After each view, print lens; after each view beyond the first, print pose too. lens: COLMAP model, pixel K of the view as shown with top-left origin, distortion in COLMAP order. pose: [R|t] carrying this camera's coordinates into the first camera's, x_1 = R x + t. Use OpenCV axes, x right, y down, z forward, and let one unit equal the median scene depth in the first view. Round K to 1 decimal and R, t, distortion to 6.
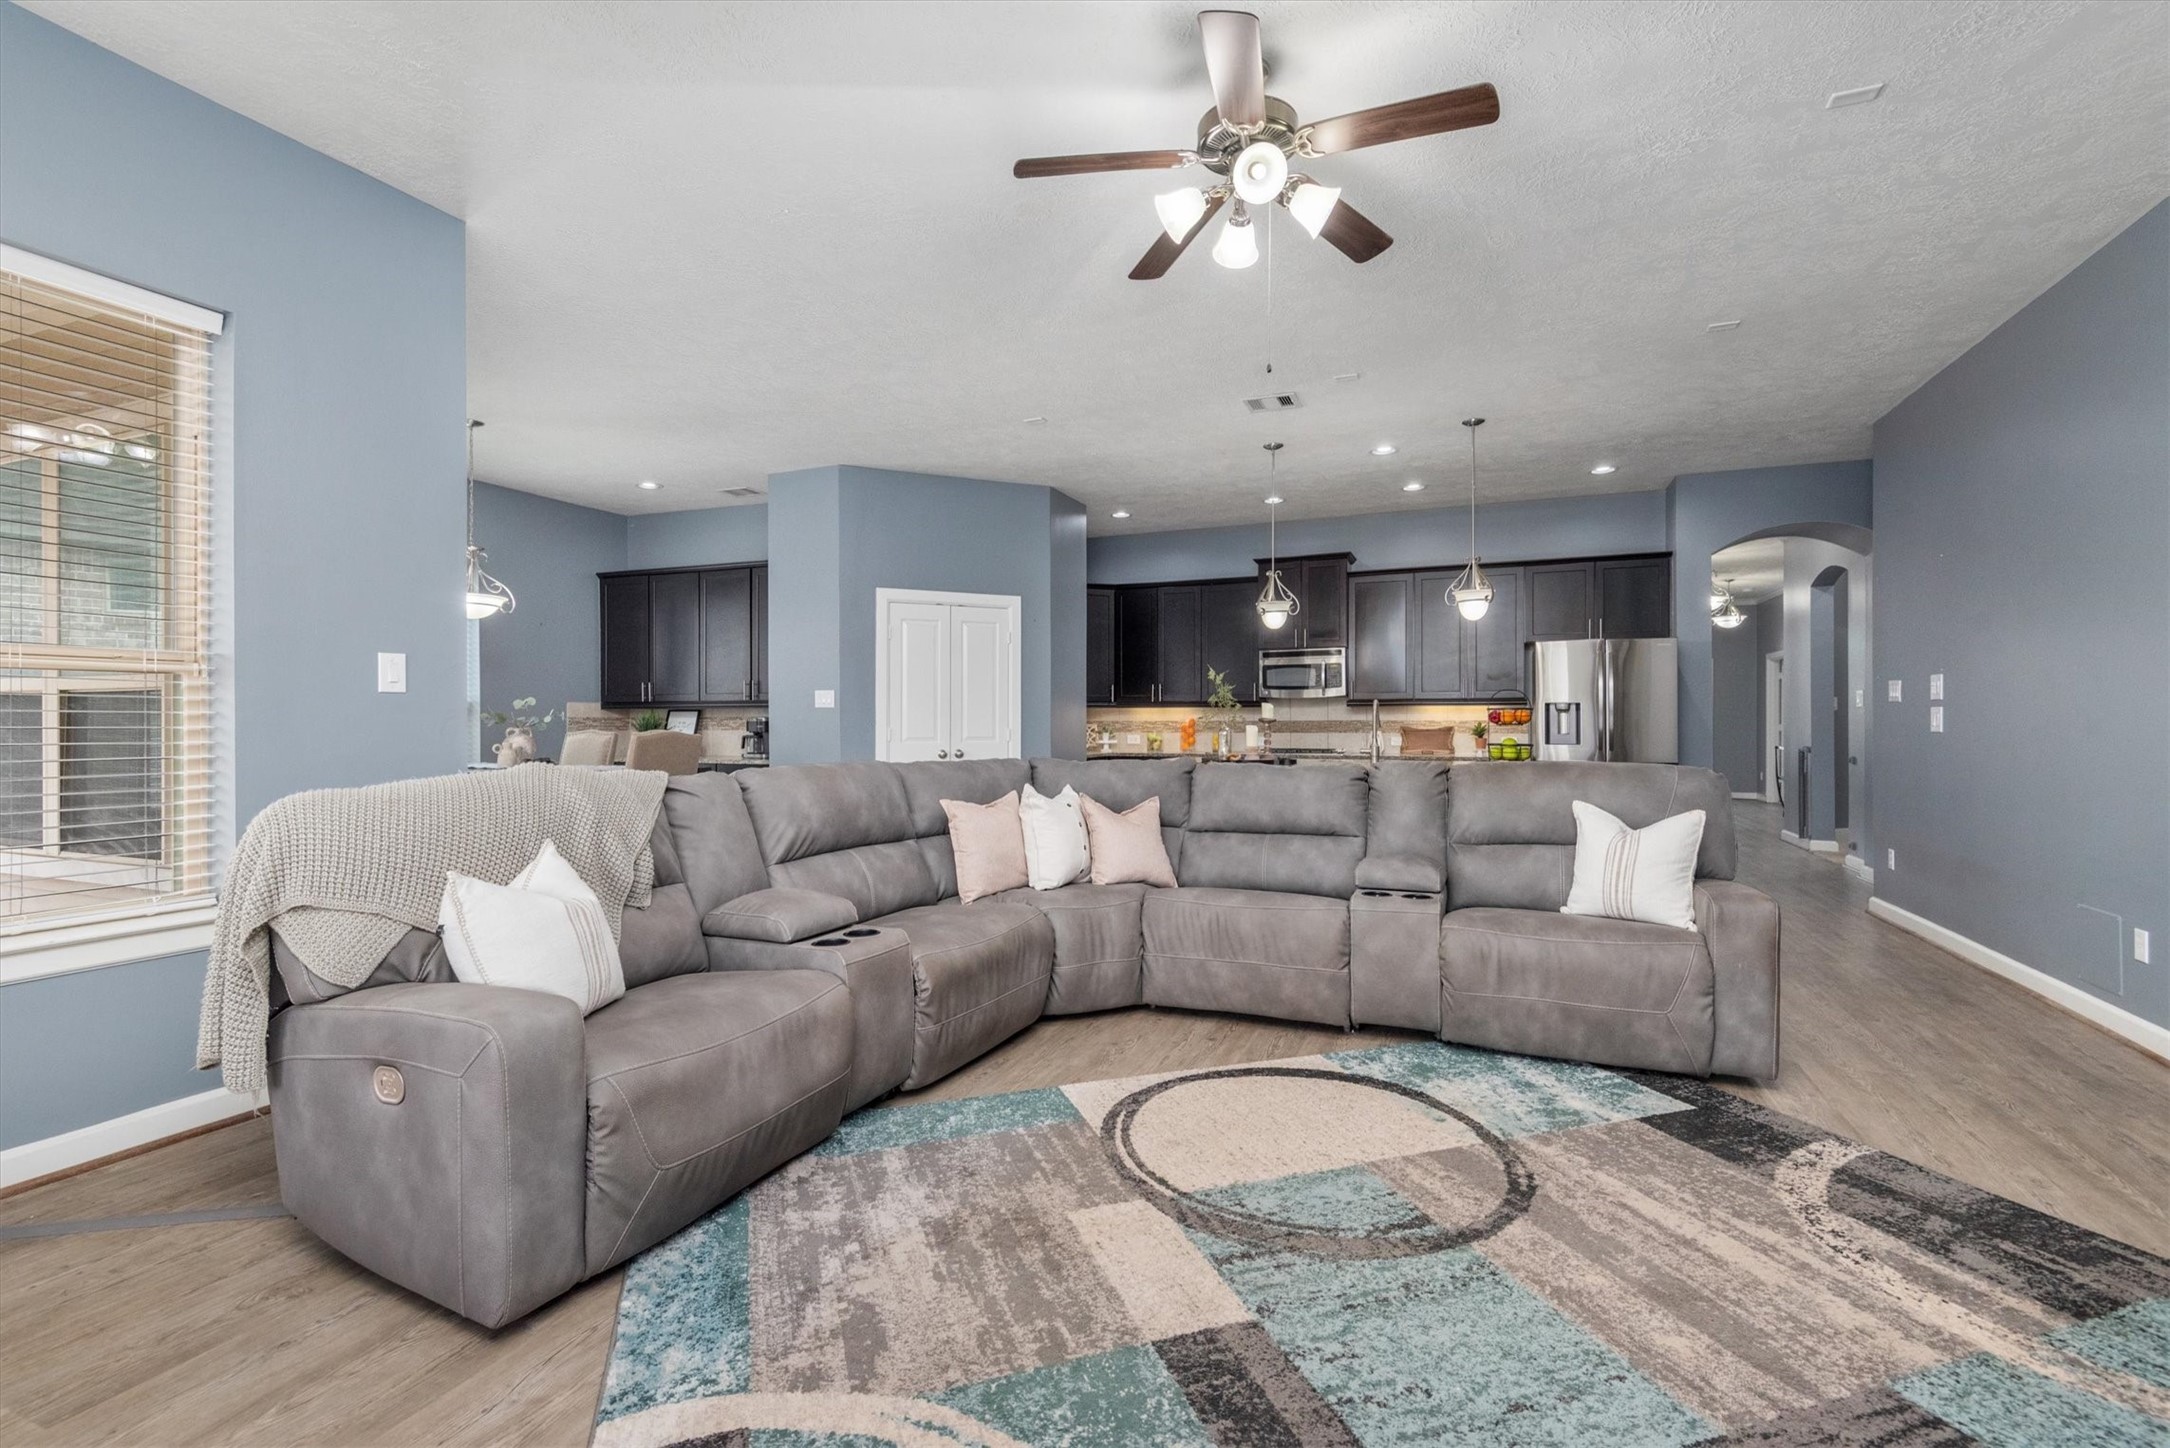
lens RADIAL K [[979.8, 0, 1069.0], [0, 979.8, 717.0], [0, 0, 1]] dist [0.013979, -0.009097]
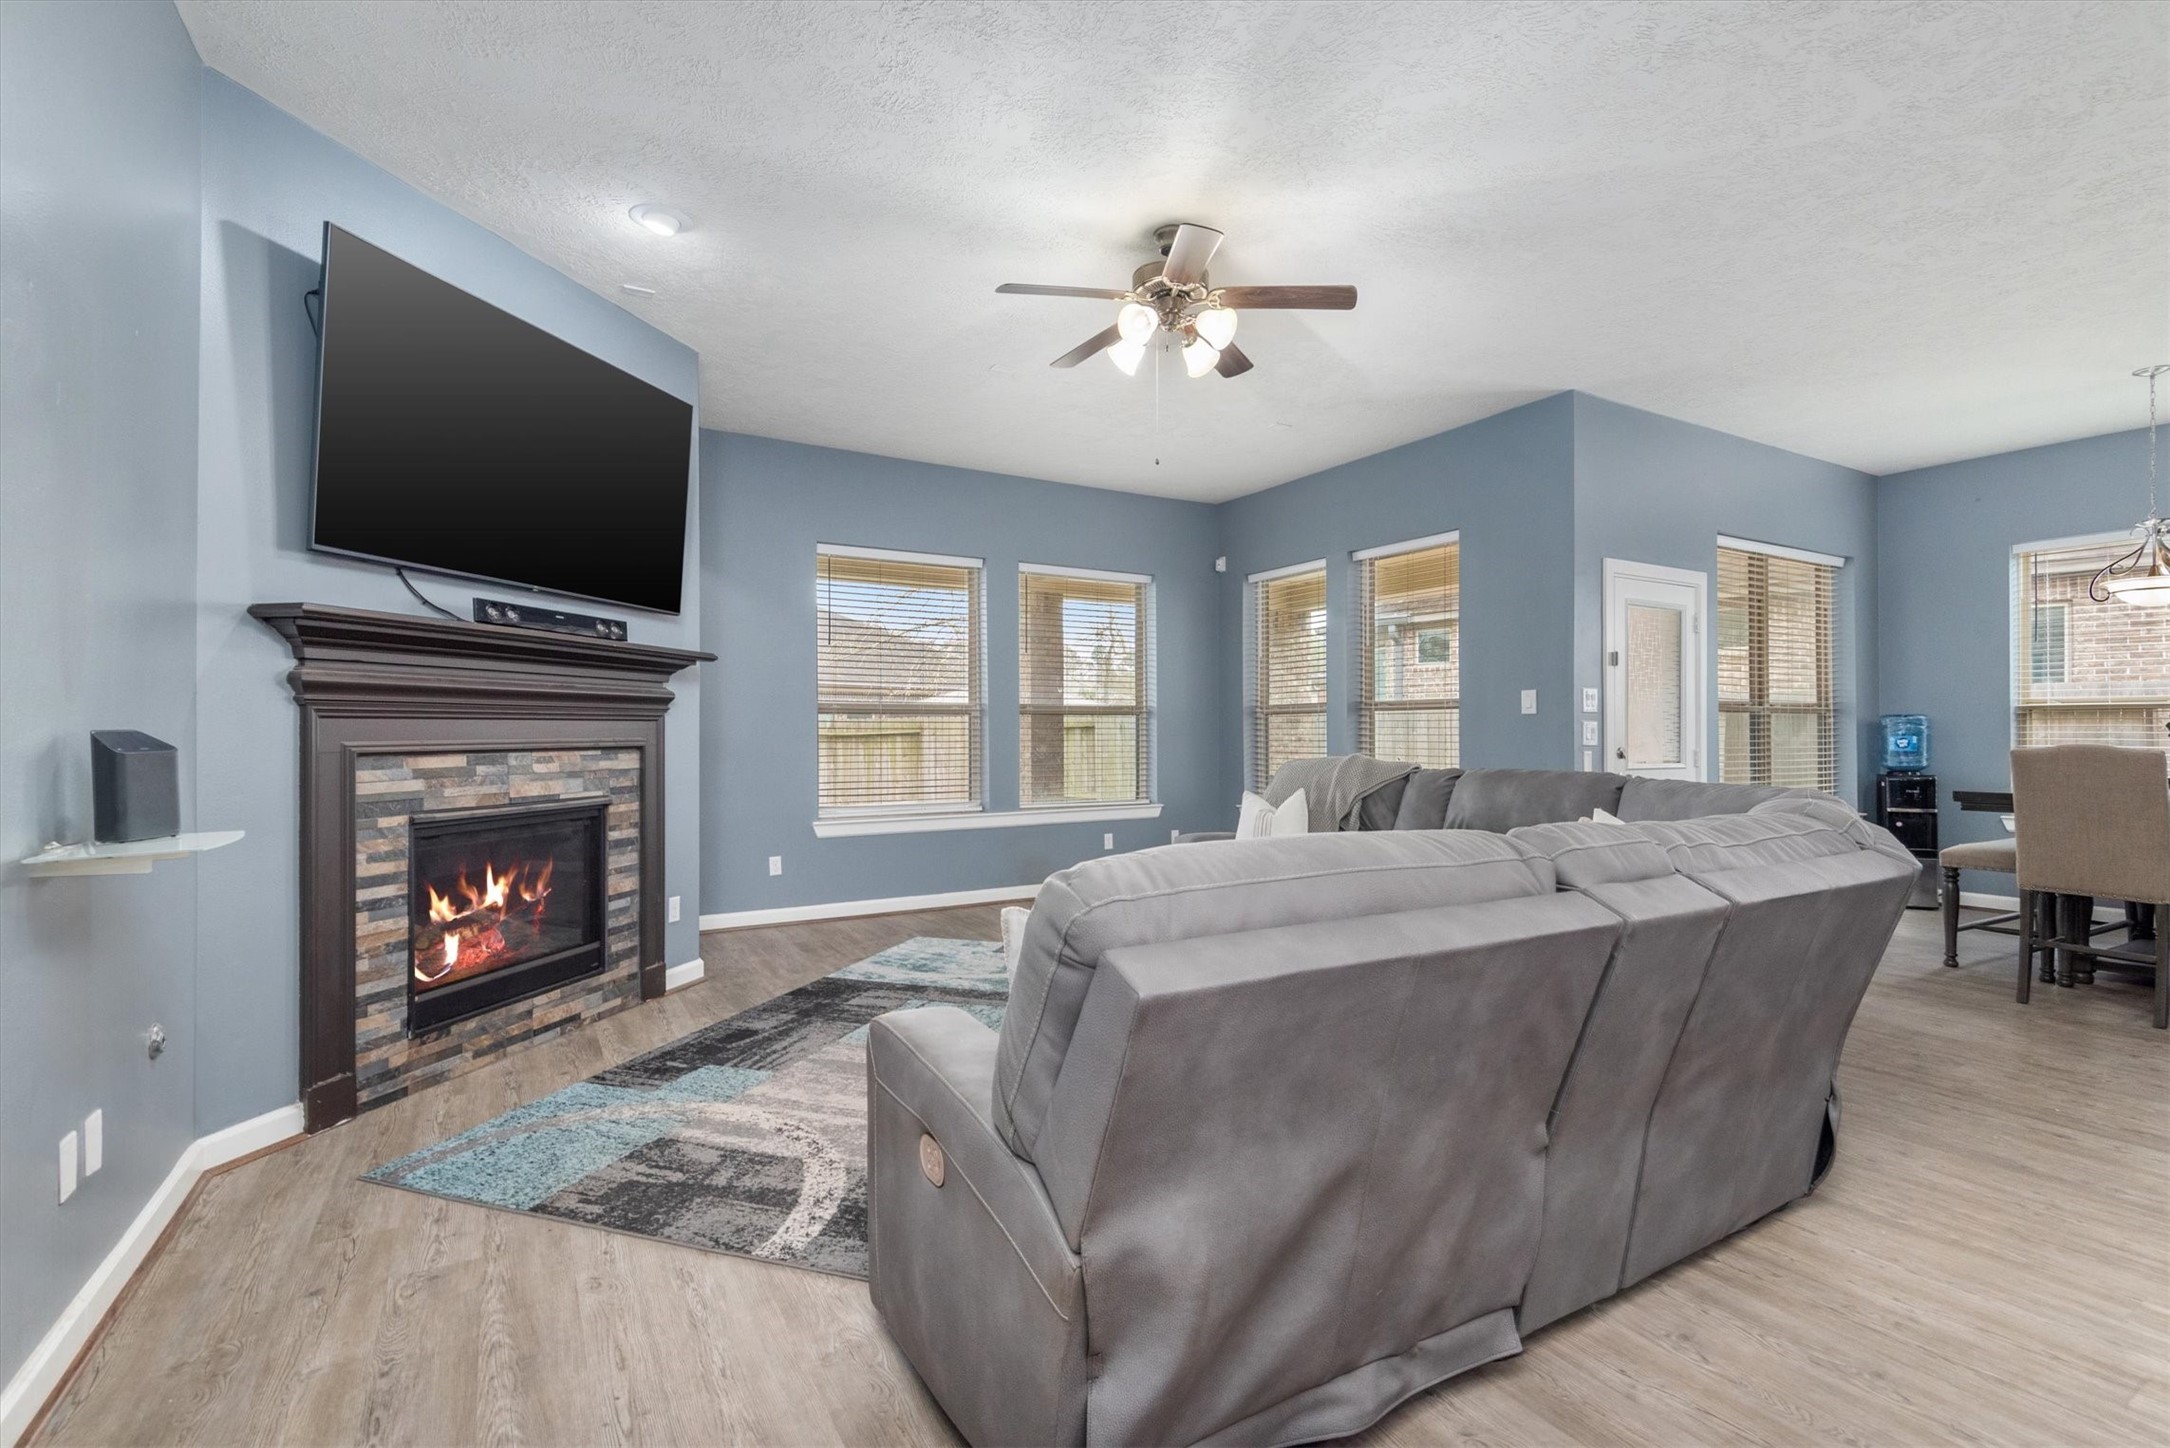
lens RADIAL K [[979.8, 0, 1093.6], [0, 979.8, 727.7], [0, 0, 1]] dist [0.013979, -0.009097]
pose [[-0.585376, -0.000986, -0.810762, 1.119883], [0.004212, 0.999982, -0.004257, 0.001831], [0.810751, -0.005906, -0.585361, 1.452740]]
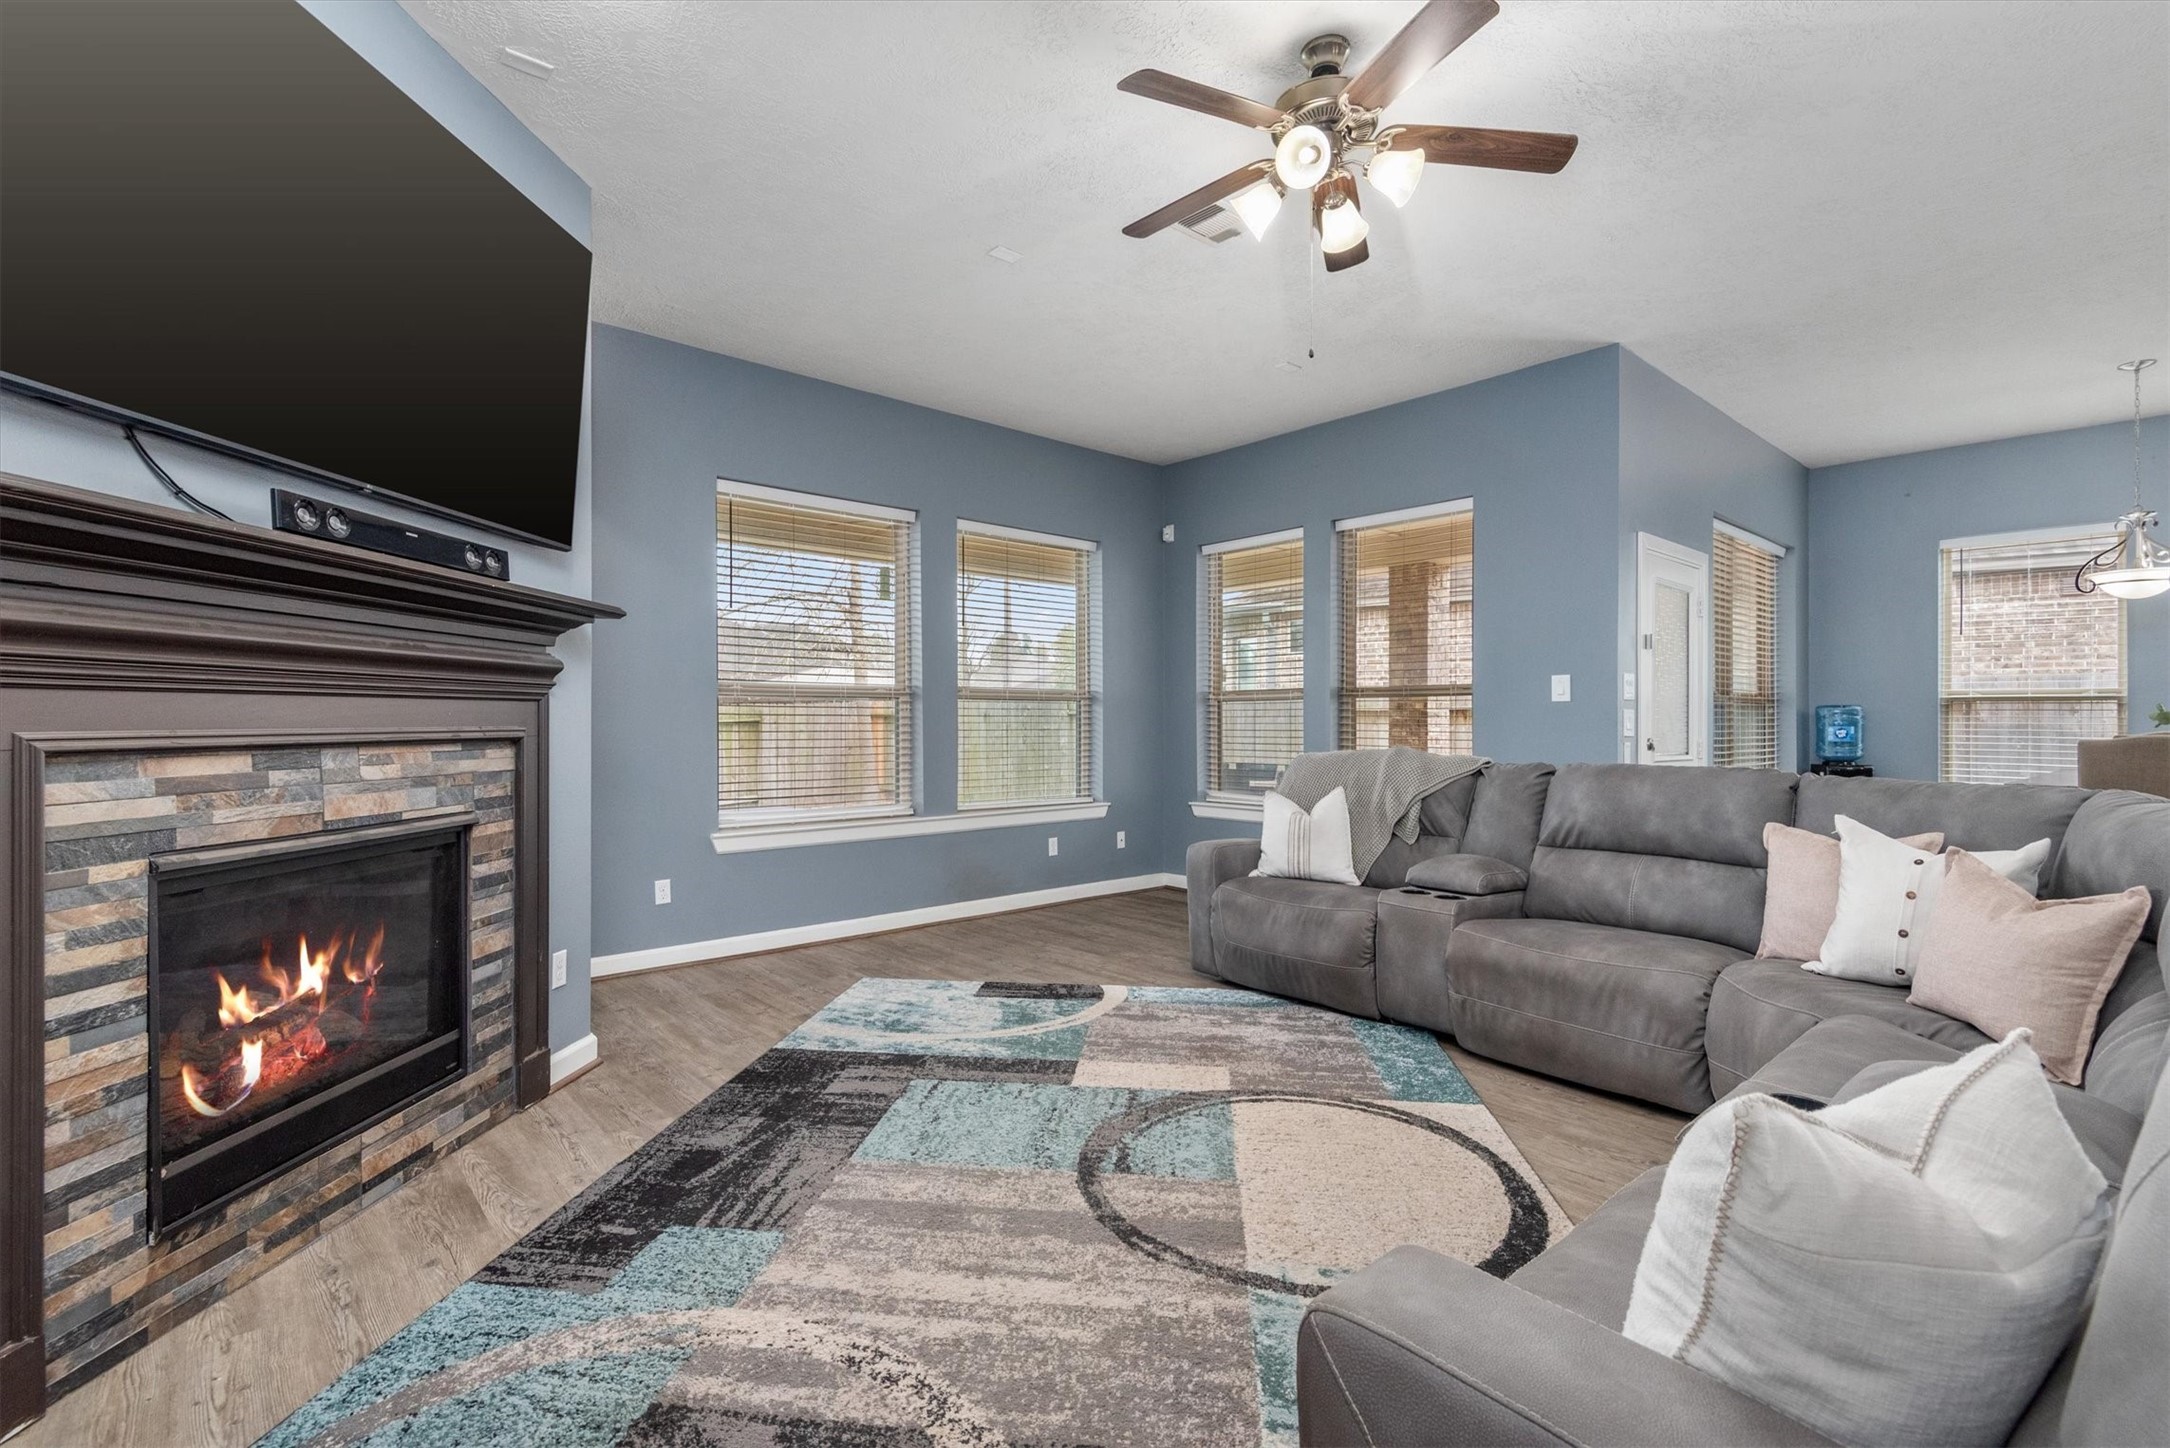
lens RADIAL K [[979.8, 0, 1085.4], [0, 979.8, 720.6], [0, 0, 1]] dist [0.013979, -0.009097]
pose [[-0.424805, 0.000366, -0.905285, 1.003565], [0.001252, 0.999999, -0.000183, 0.003282], [0.905284, -0.001211, -0.424805, 1.040411]]
